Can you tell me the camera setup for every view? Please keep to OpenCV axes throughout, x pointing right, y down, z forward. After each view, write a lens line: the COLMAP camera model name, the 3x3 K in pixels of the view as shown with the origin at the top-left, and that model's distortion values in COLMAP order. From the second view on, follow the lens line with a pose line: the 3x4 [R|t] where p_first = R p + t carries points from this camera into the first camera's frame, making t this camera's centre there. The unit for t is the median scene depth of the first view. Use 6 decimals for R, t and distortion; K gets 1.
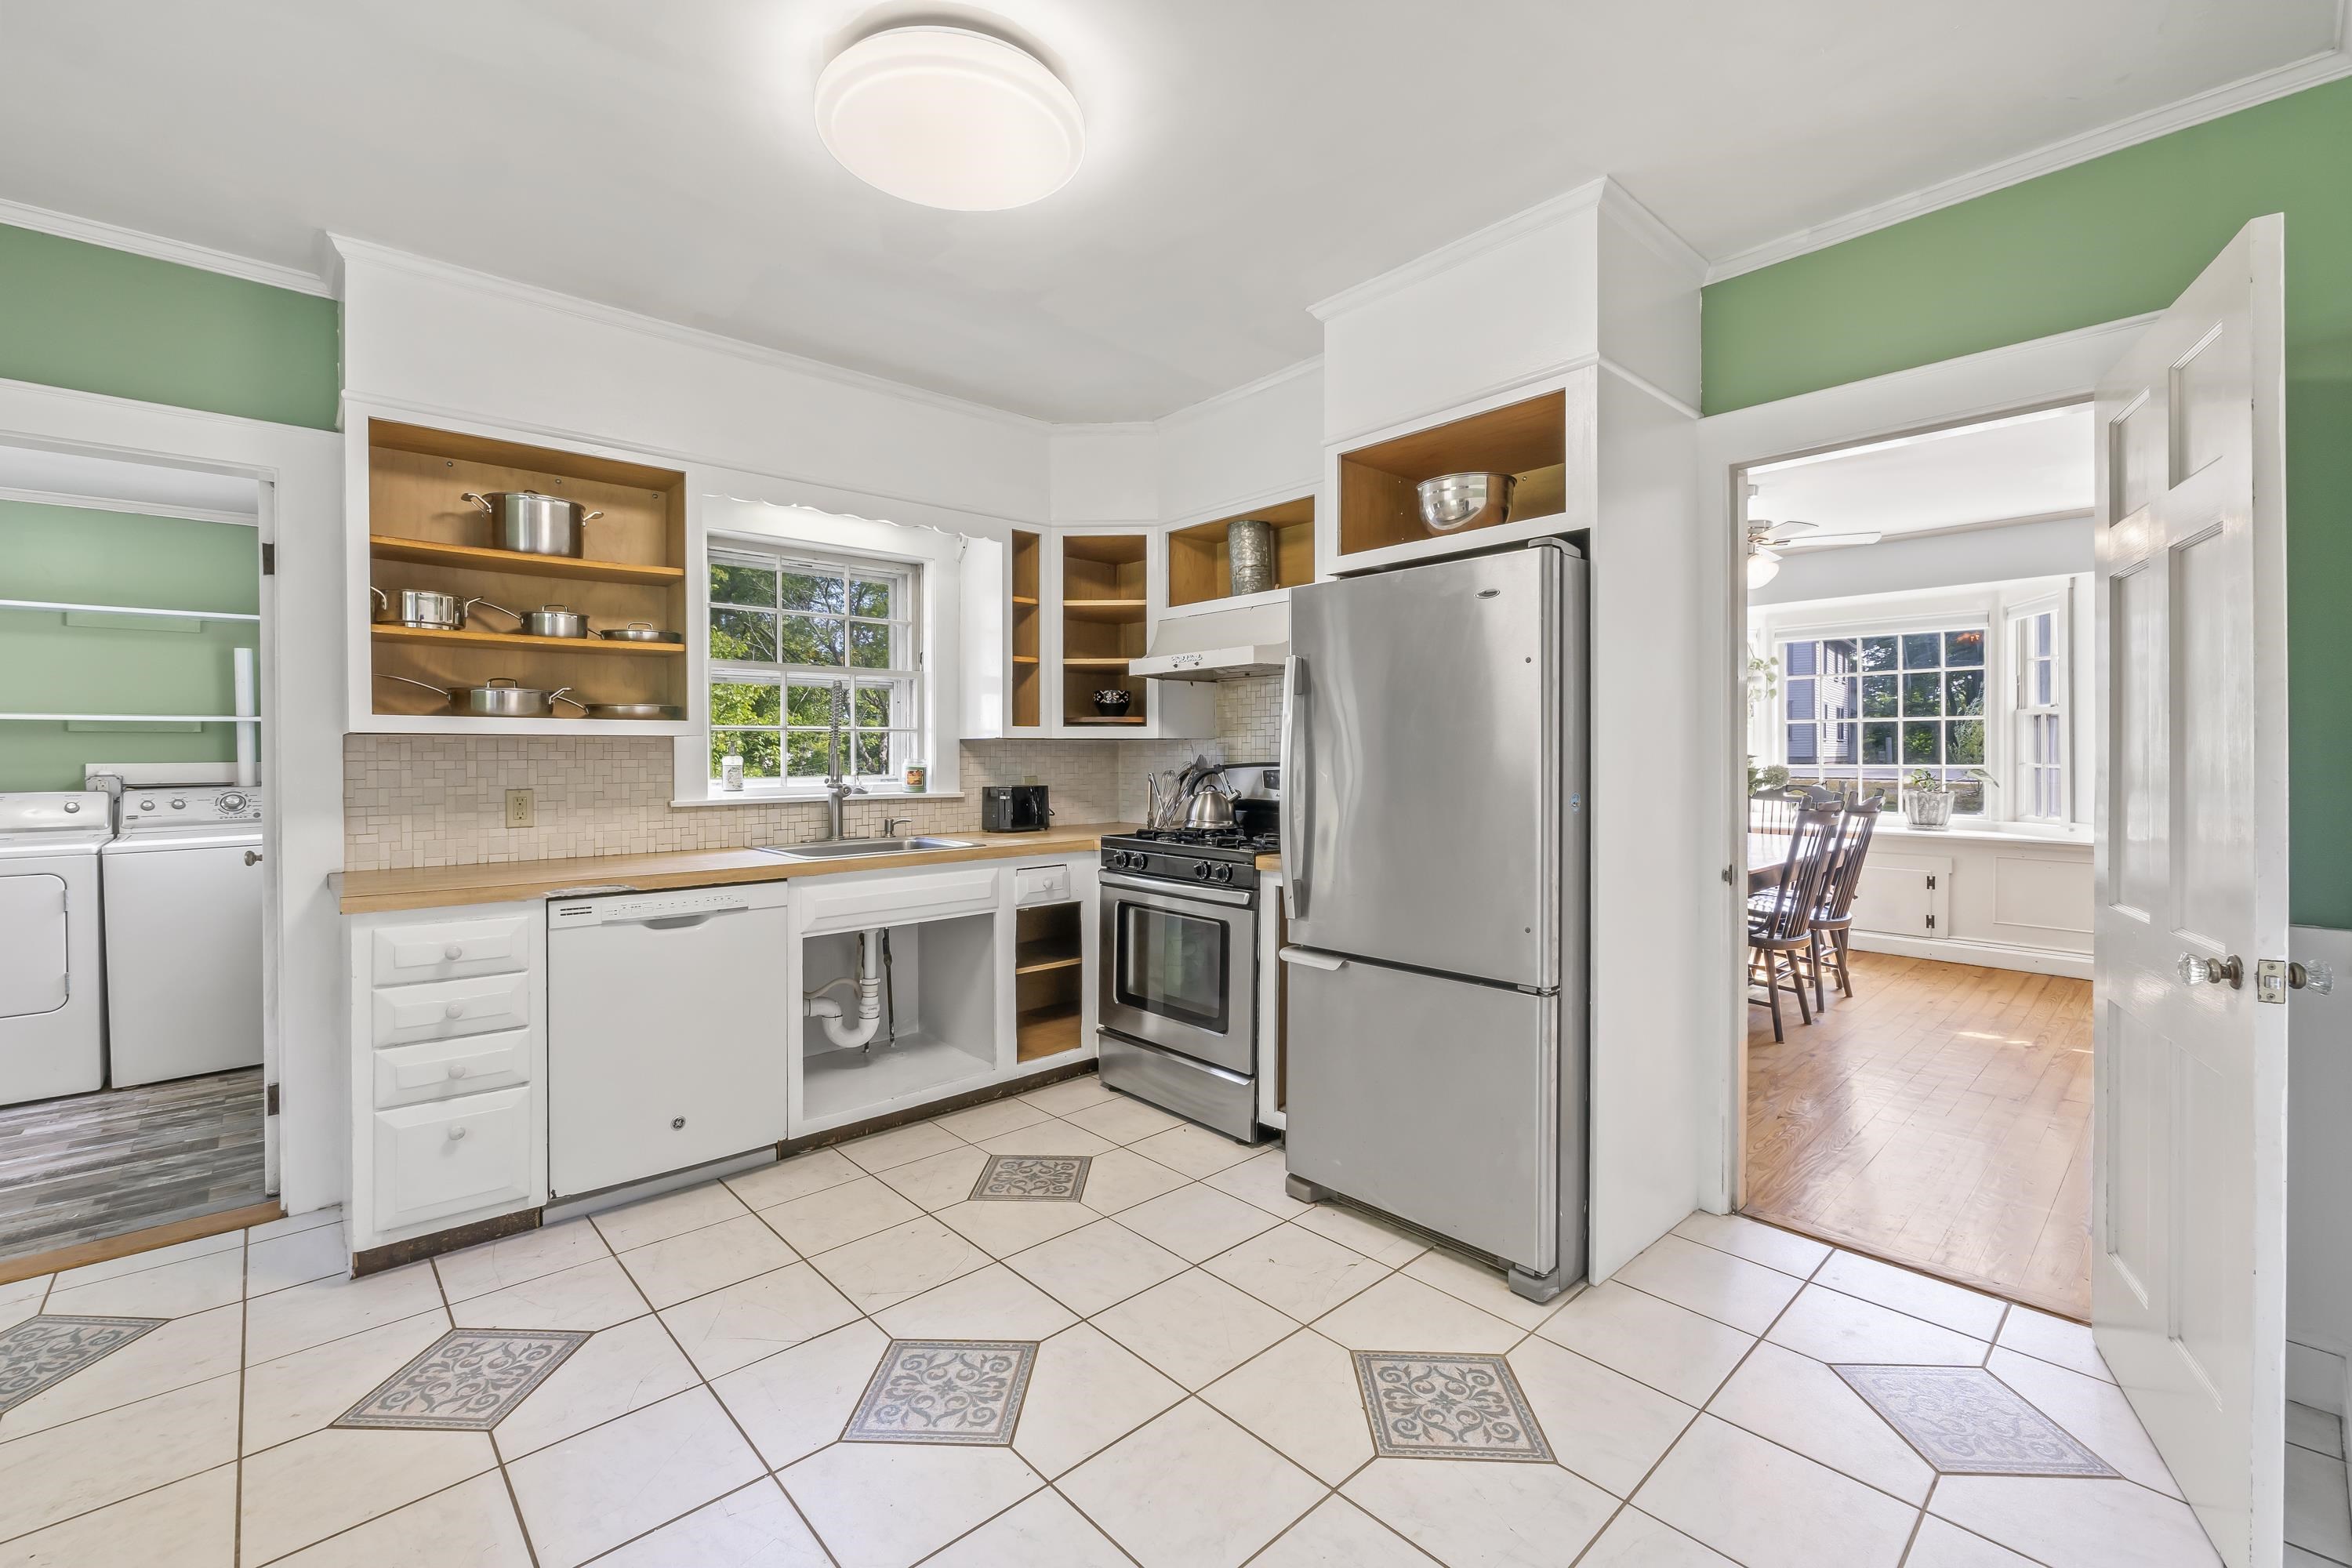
lens RADIAL K [[996.2, 0, 1161.4], [0, 996.2, 760.1], [0, 0, 1]] dist [0.001492, 0.000275]
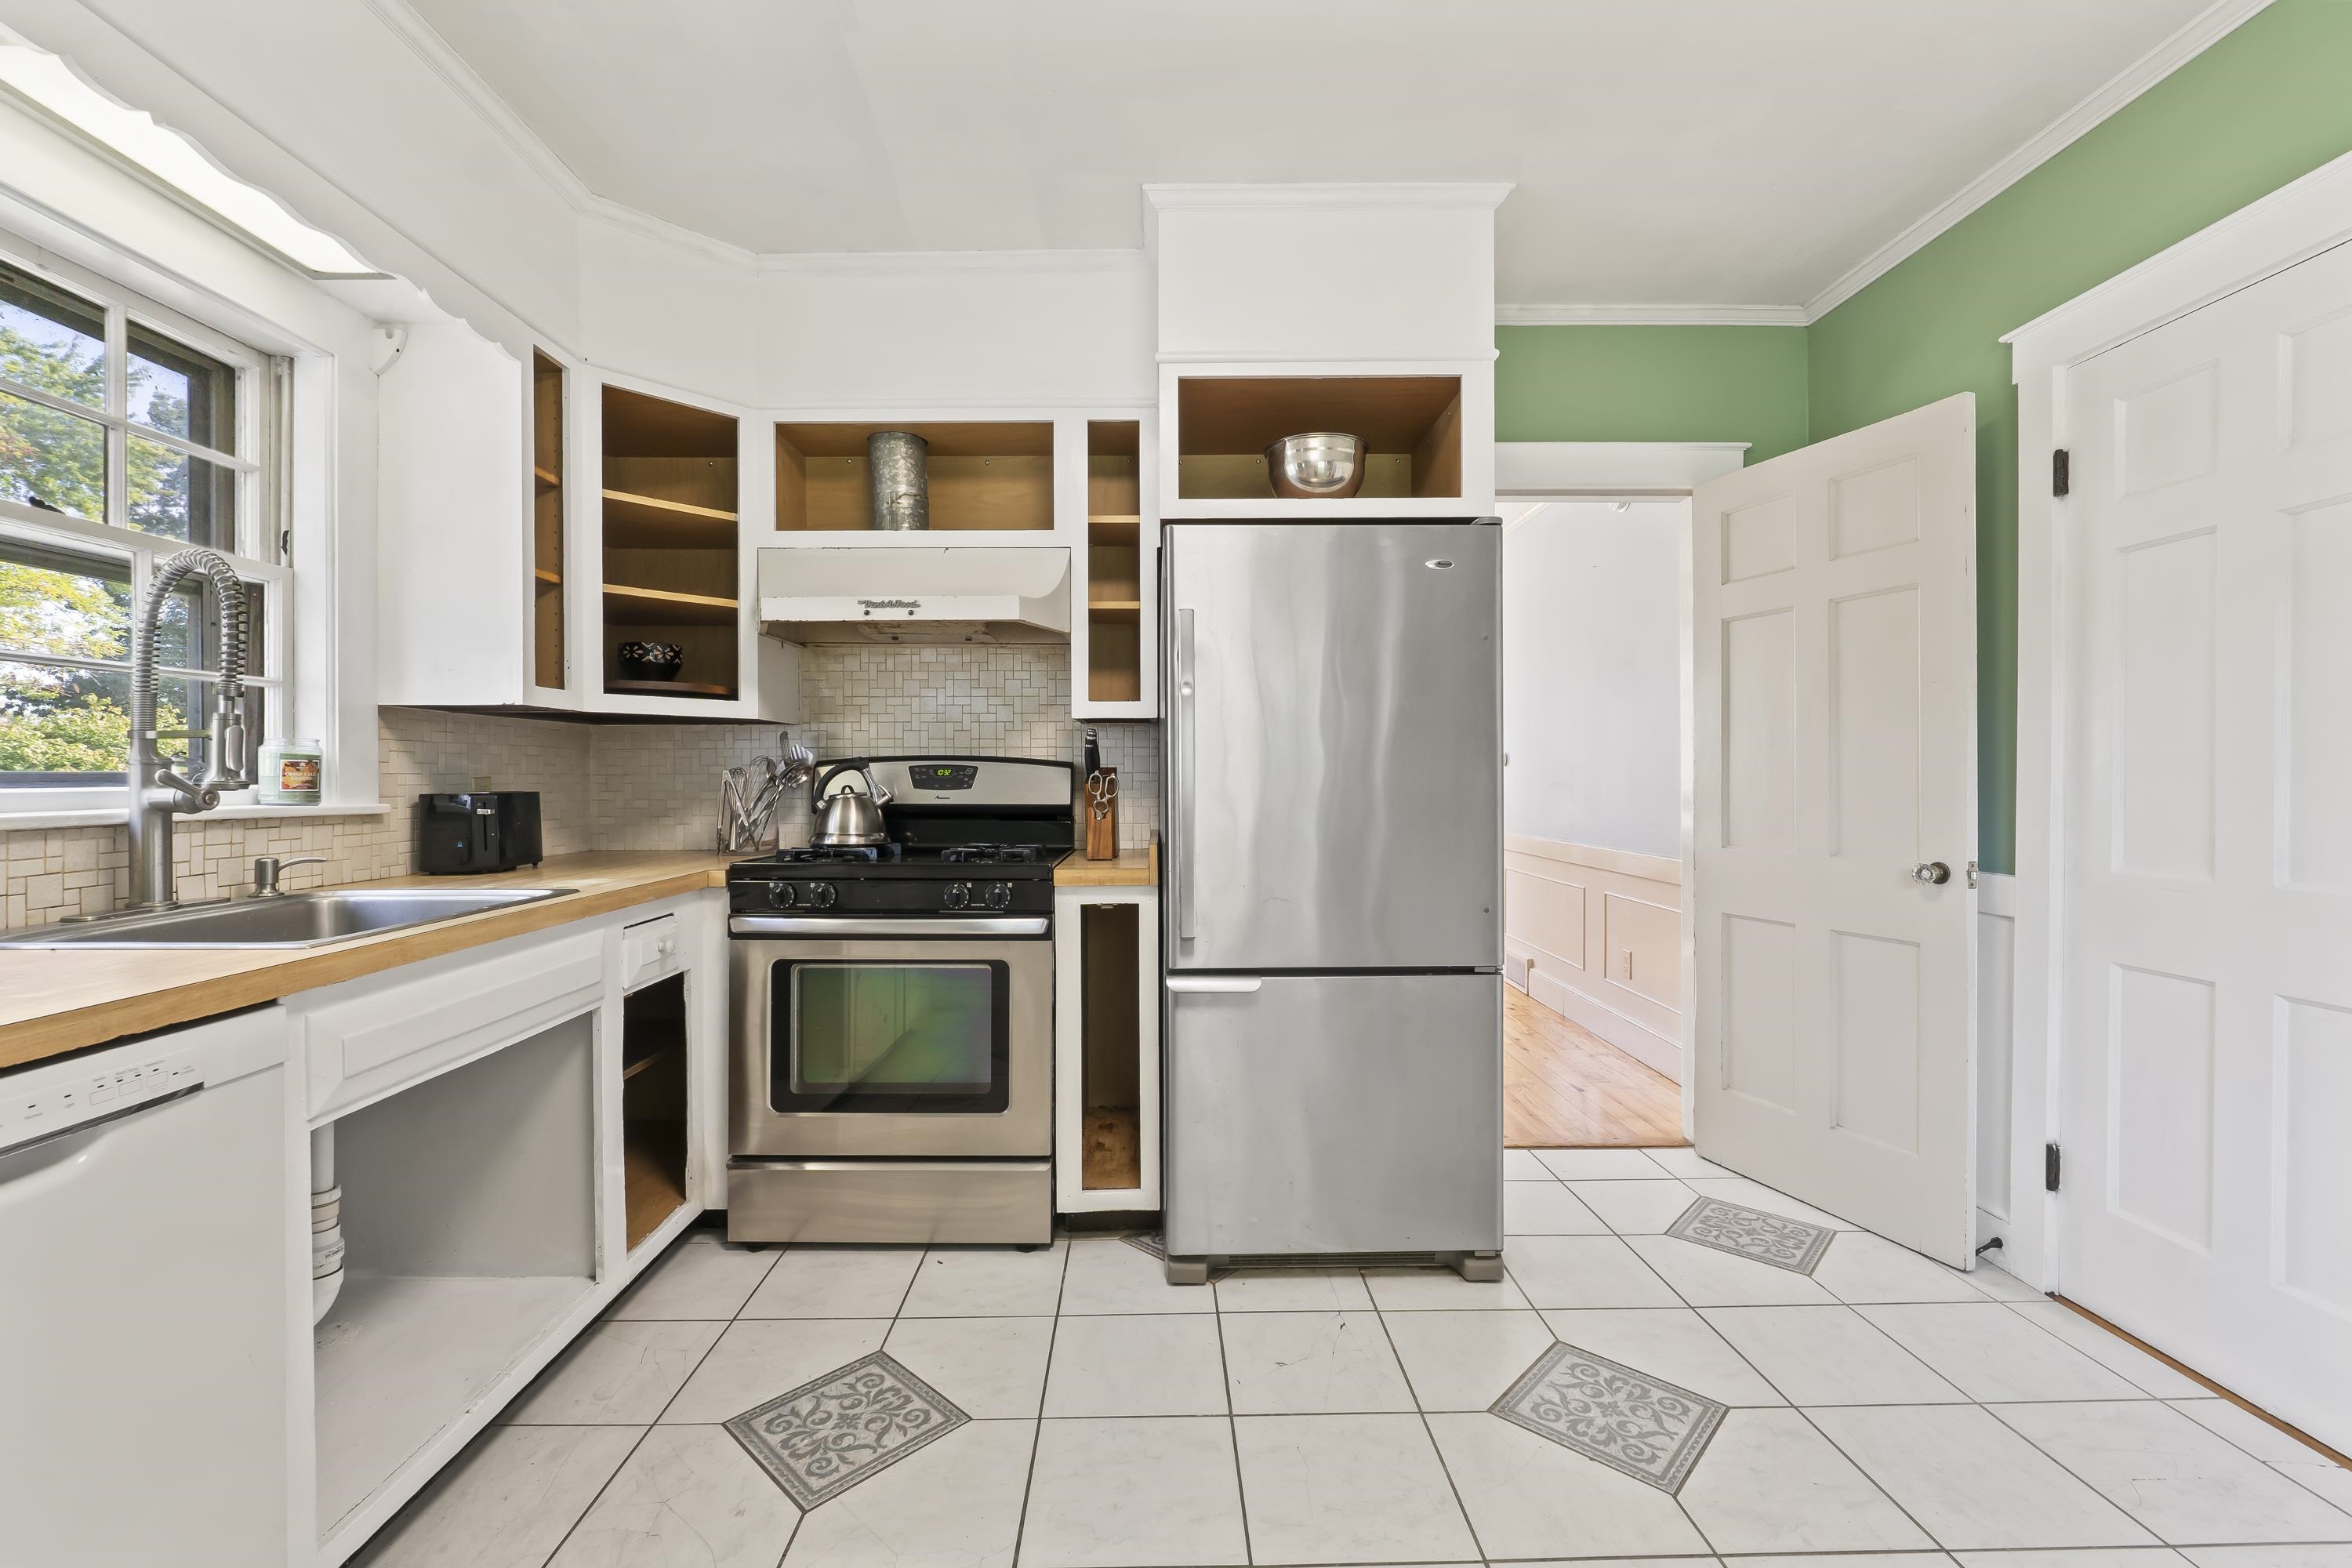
lens RADIAL K [[996.6, 0, 1176.0], [0, 996.6, 784.0], [0, 0, 1]] dist [-0.003294, -0.000096]
pose [[0.656219, -0.005540, 0.754550, -0.418148], [0.007048, 0.999974, 0.001213, 0.030401], [-0.754537, 0.004522, 0.656241, 0.419175]]
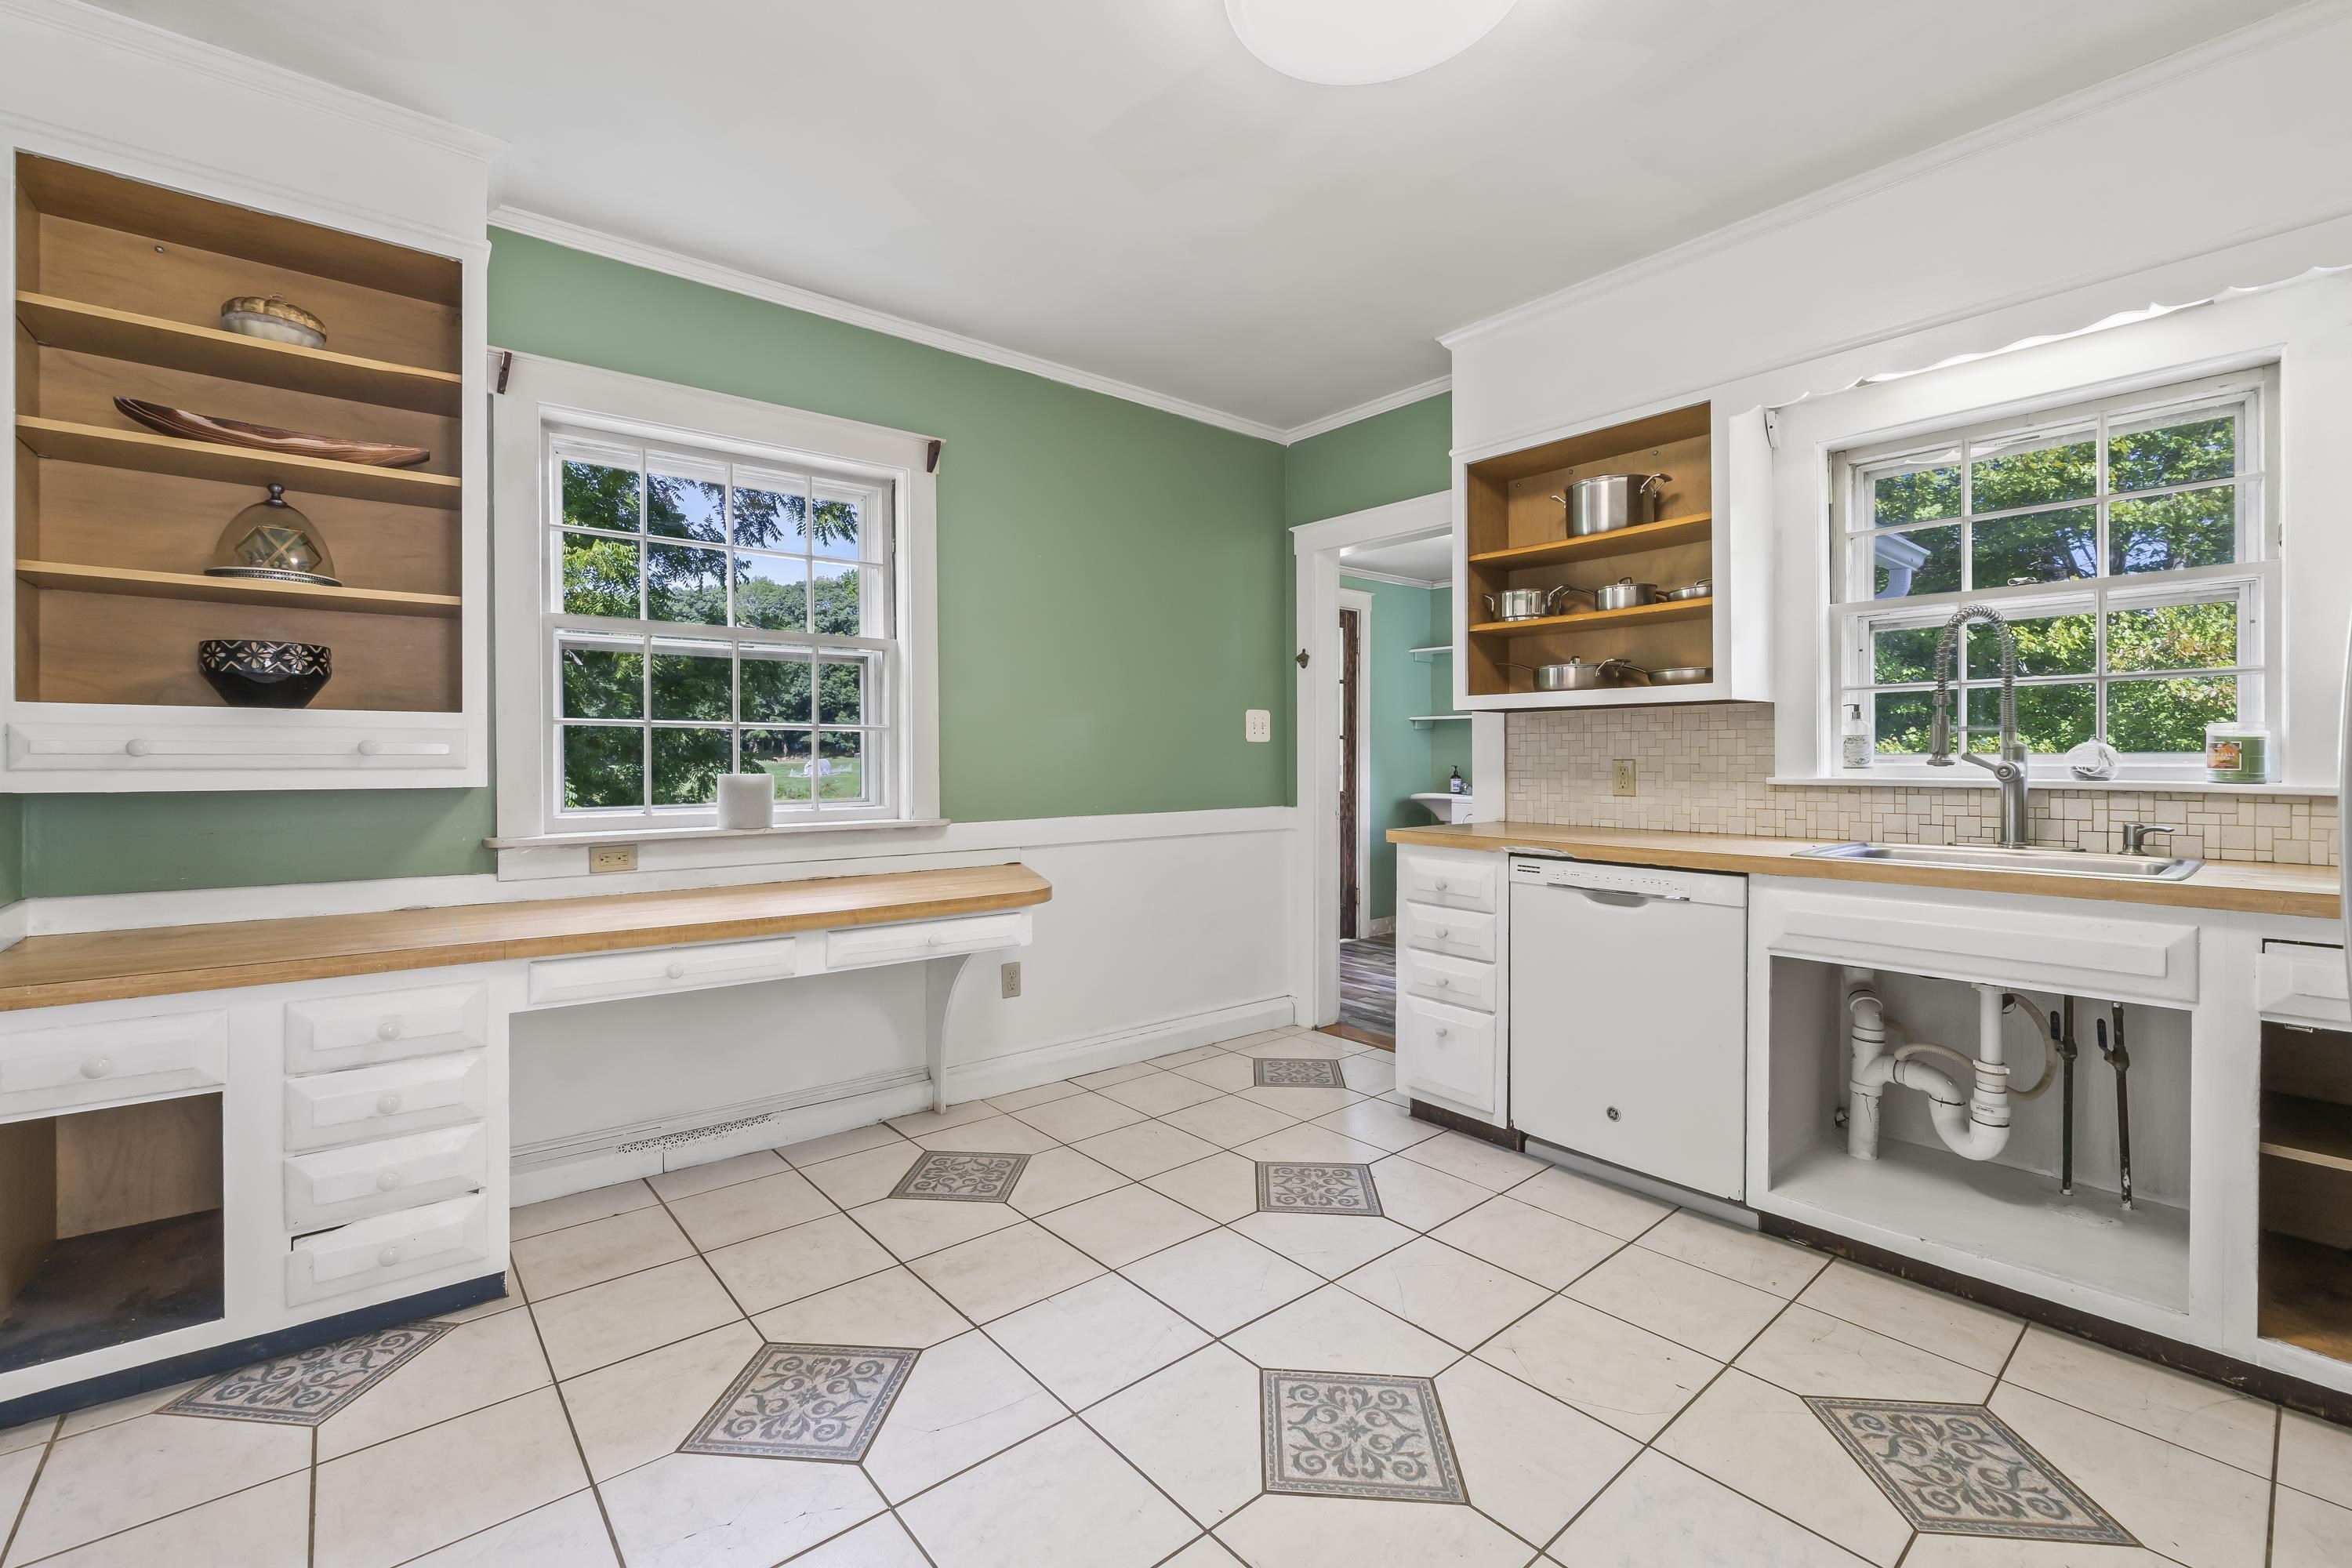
lens RADIAL K [[996.2, 0, 1161.4], [0, 996.2, 760.1], [0, 0, 1]] dist [0.001492, 0.000275]
pose [[-0.042134, 0.004963, -0.999100, 0.408769], [-0.008195, 0.999952, 0.005313, 0.027293], [0.999078, 0.008411, -0.042091, 0.538988]]
